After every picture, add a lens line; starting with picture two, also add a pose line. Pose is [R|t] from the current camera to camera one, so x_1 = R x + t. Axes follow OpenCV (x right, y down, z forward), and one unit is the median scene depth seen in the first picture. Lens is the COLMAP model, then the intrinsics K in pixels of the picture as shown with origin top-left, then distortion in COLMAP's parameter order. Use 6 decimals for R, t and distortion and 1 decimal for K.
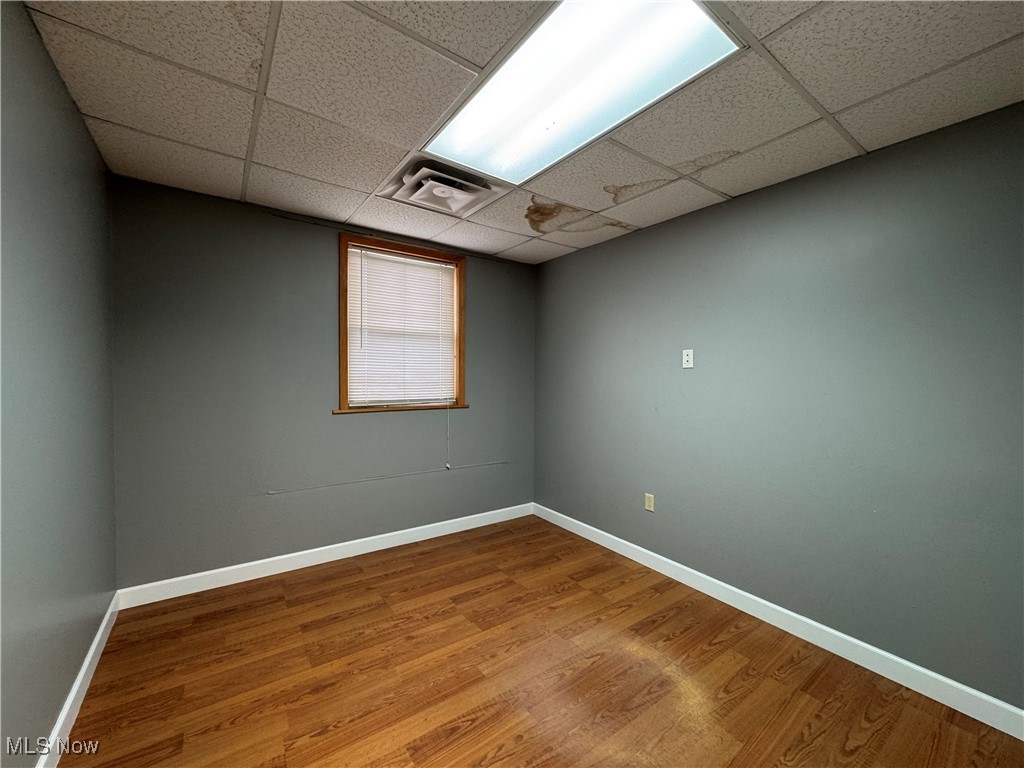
lens RADIAL K [[412.2, 0, 511.4], [0, 412.2, 386.9], [0, 0, 1]] dist [-0.000835, 0.000250]
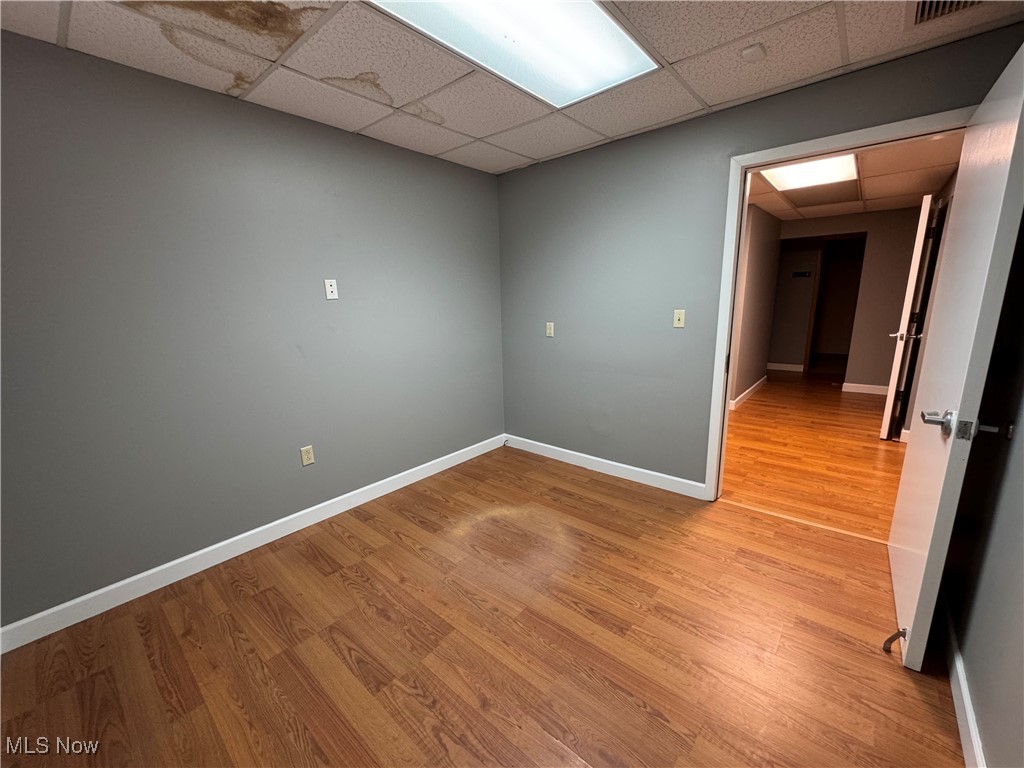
lens RADIAL K [[412.2, 0, 511.9], [0, 412.2, 385.0], [0, 0, 1]] dist [-0.000835, 0.000250]
pose [[-0.242426, -0.212735, 0.946559, -0.747617], [0.049209, 0.971711, 0.230991, -0.062733], [-0.968921, 0.102577, -0.225099, 0.992664]]
